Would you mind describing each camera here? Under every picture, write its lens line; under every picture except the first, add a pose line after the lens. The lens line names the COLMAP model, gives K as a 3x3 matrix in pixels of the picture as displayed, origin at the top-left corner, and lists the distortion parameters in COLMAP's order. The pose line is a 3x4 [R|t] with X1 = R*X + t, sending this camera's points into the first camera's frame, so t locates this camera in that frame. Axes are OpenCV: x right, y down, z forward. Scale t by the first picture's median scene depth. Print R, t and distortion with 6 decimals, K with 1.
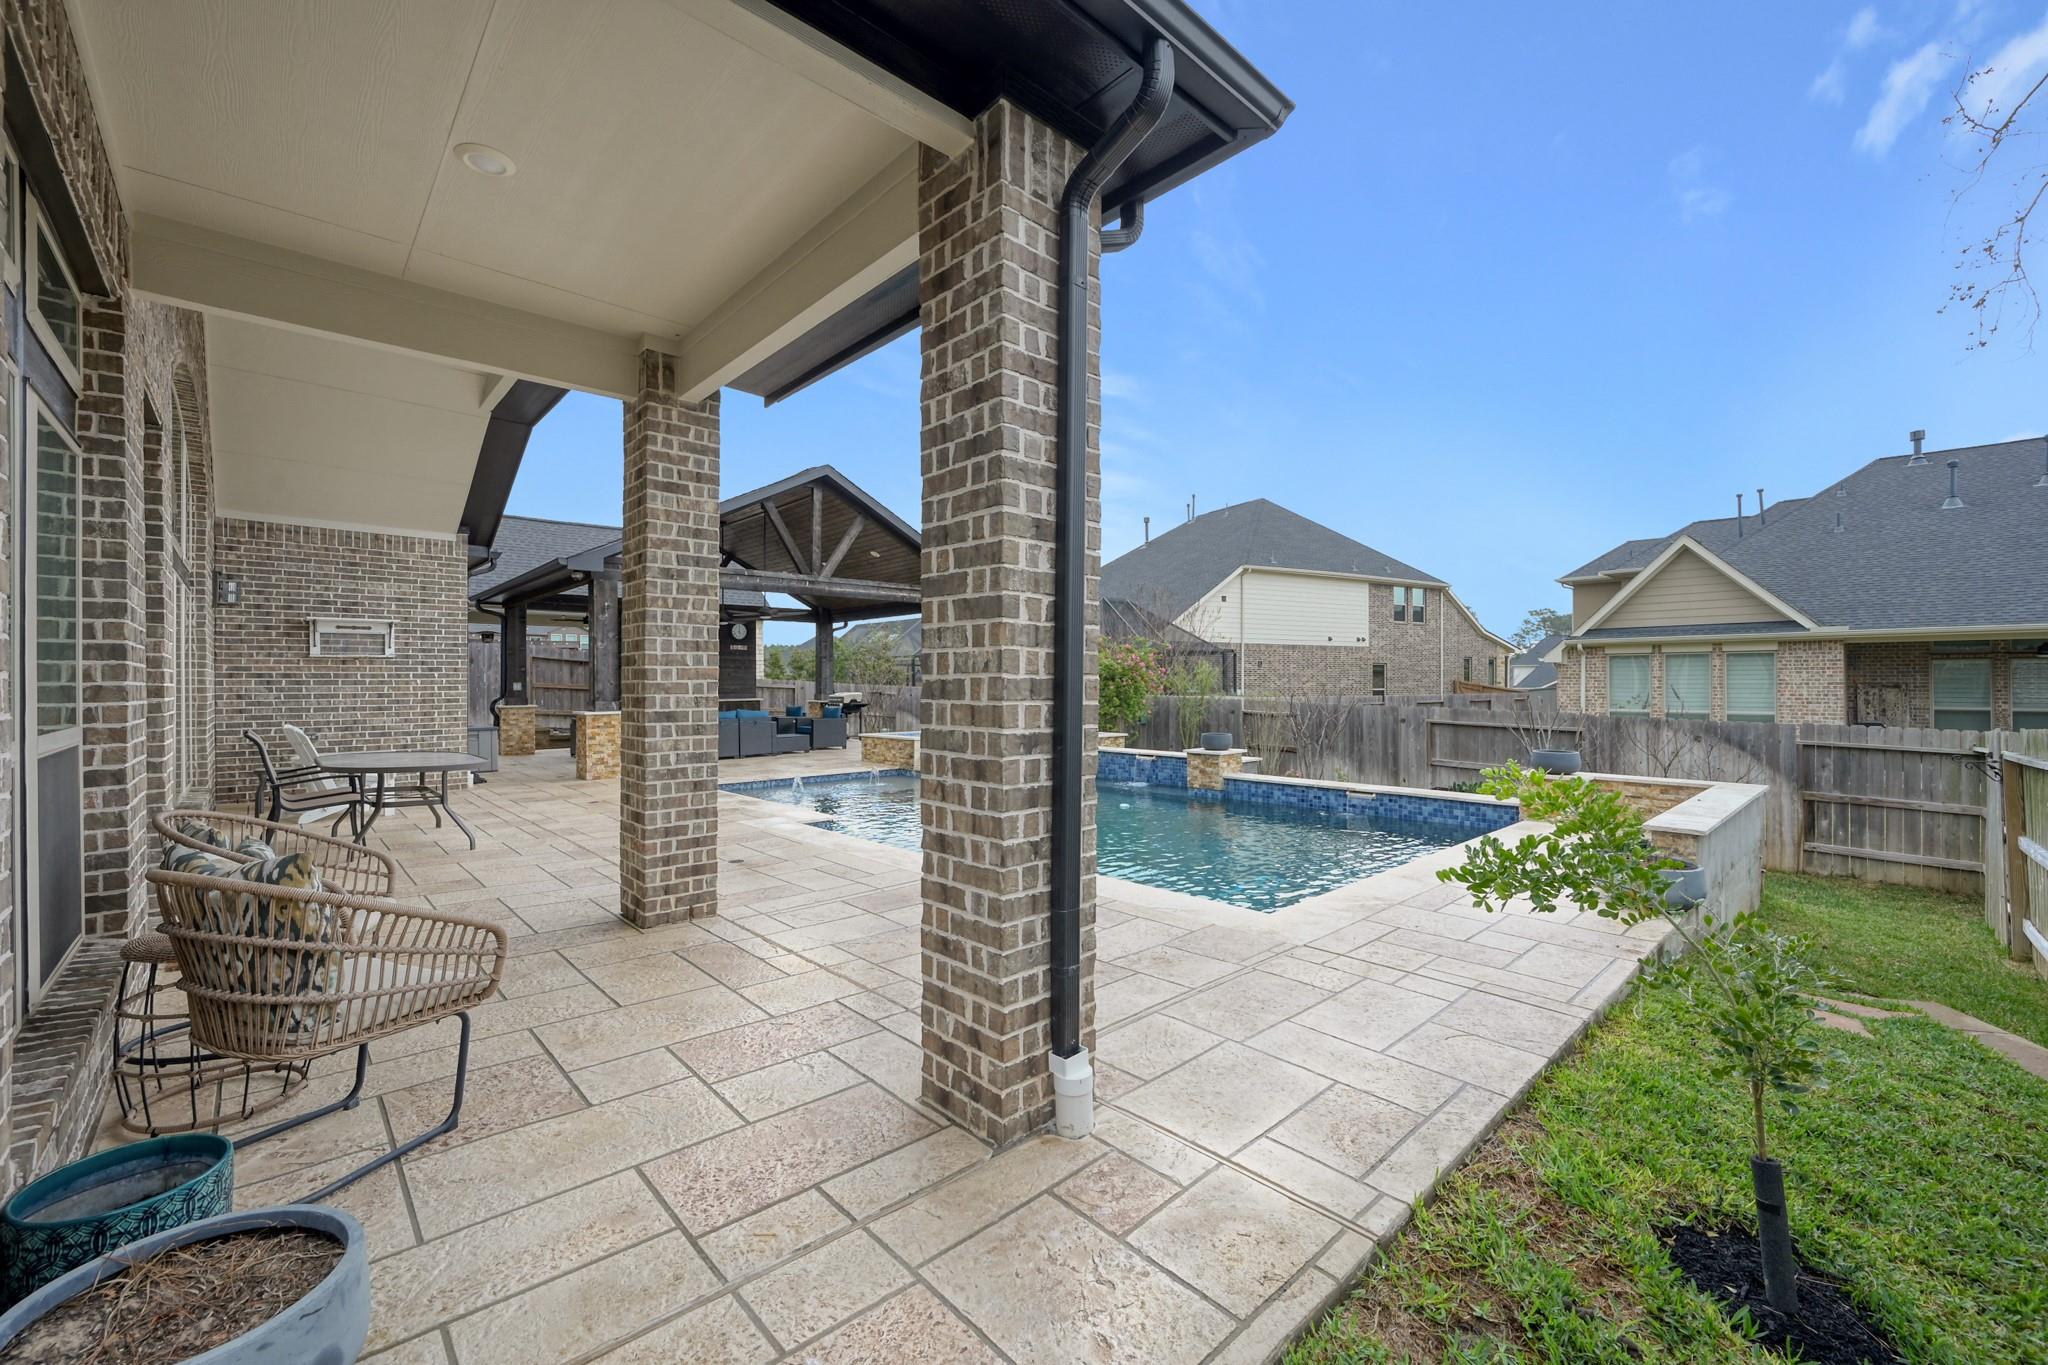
lens RADIAL K [[829.9, 0, 1026.8], [0, 829.9, 681.5], [0, 0, 1]] dist [0.010044, 0.000046]
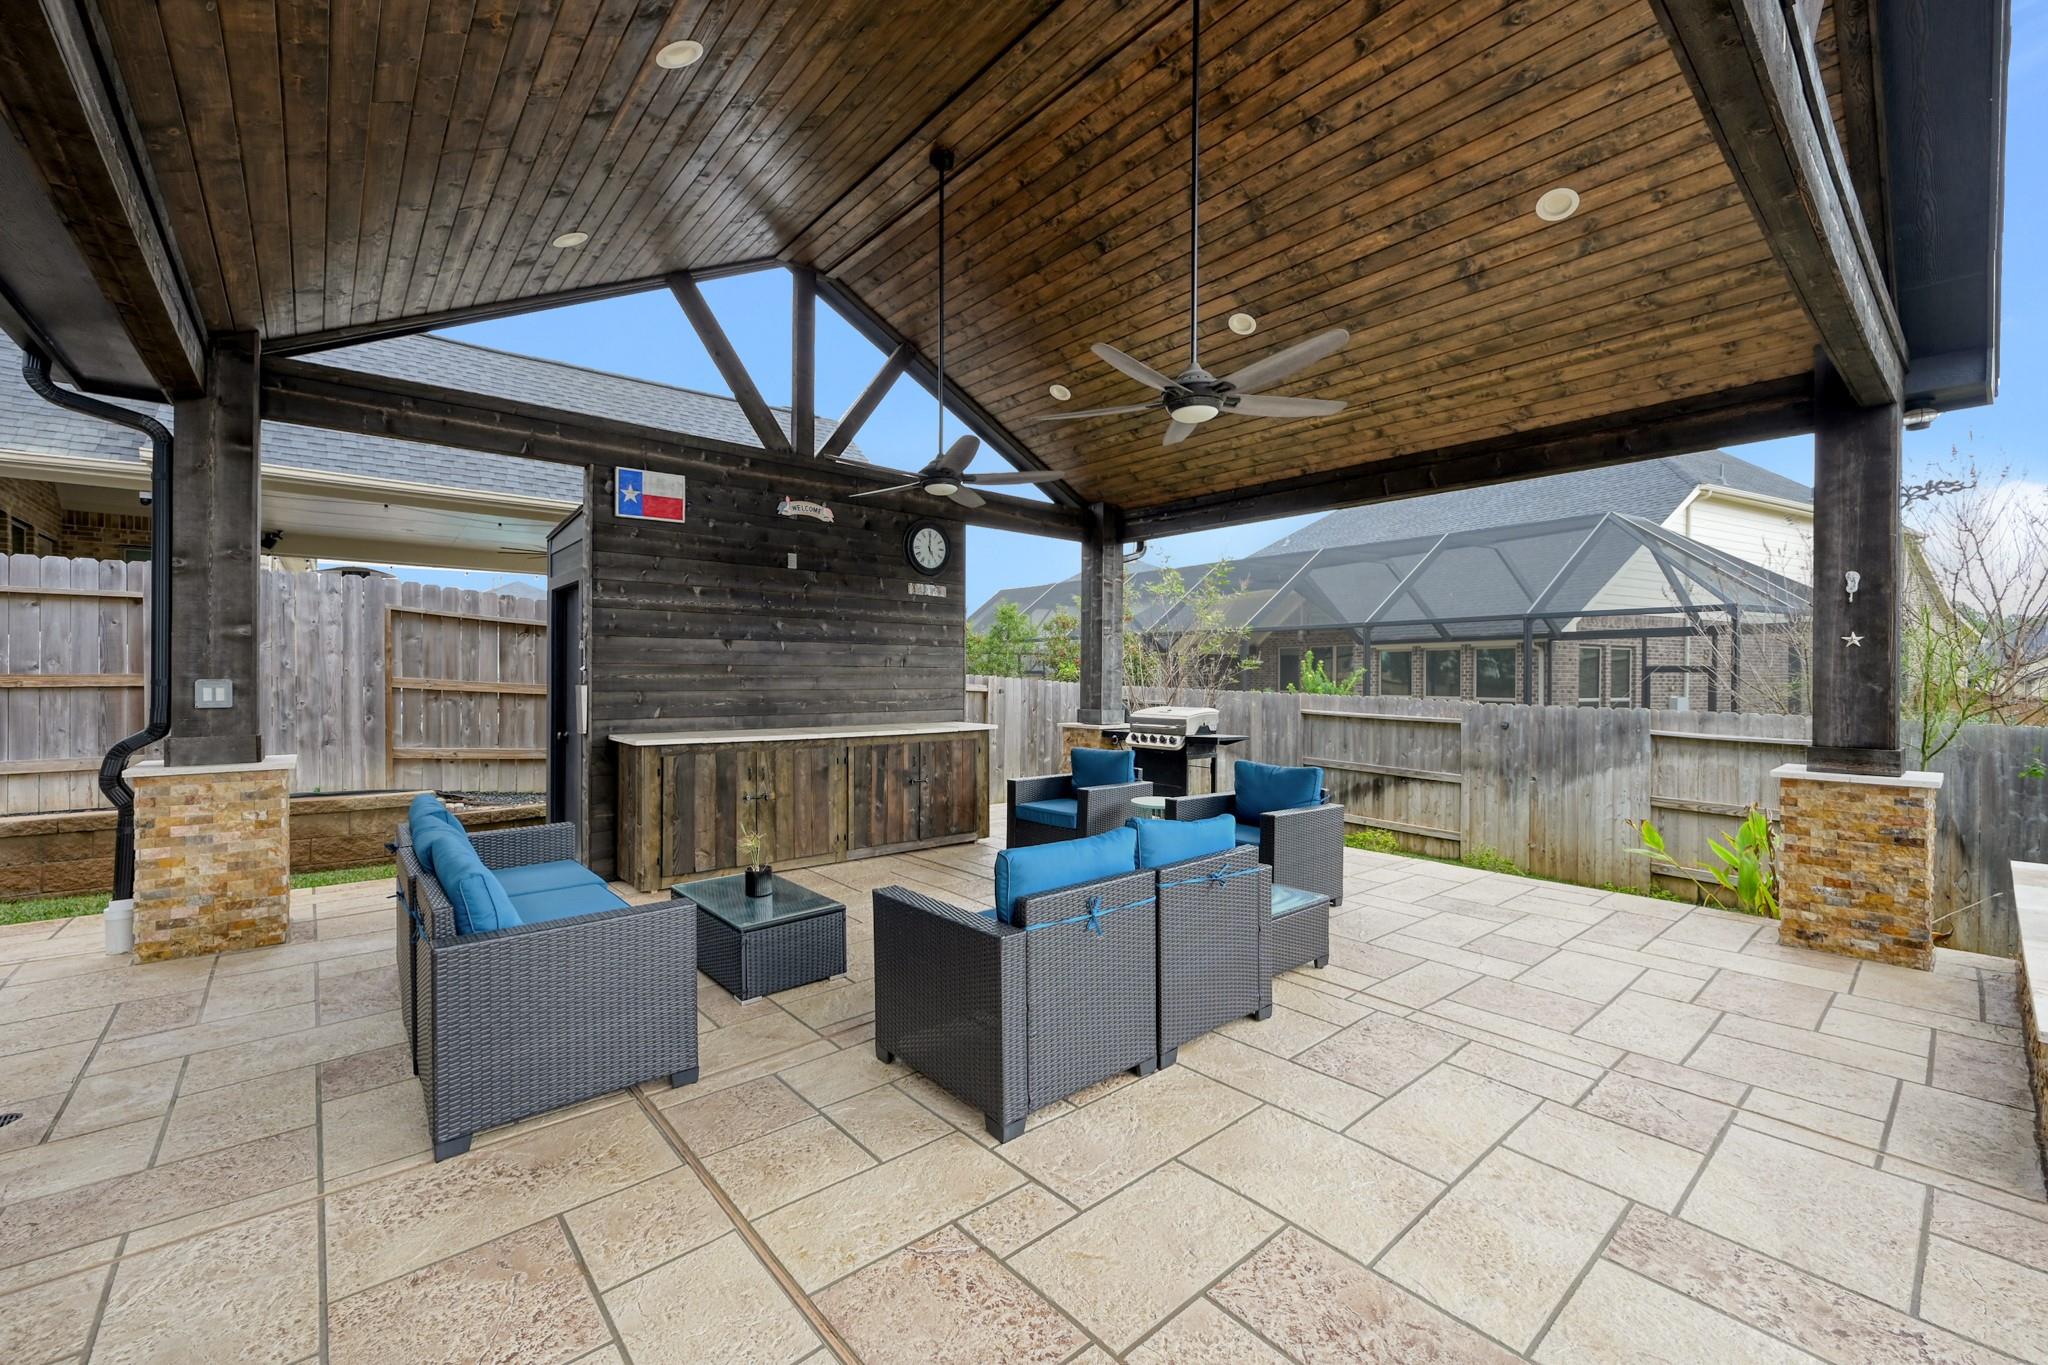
lens RADIAL K [[829.9, 0, 1021.8], [0, 829.9, 680.3], [0, 0, 1]] dist [0.010044, 0.000046]
pose [[0.999312, 0.011182, -0.035375, -0.284933], [-0.011025, 0.999928, 0.004640, -0.001981], [0.035424, -0.004247, 0.999363, 0.613861]]
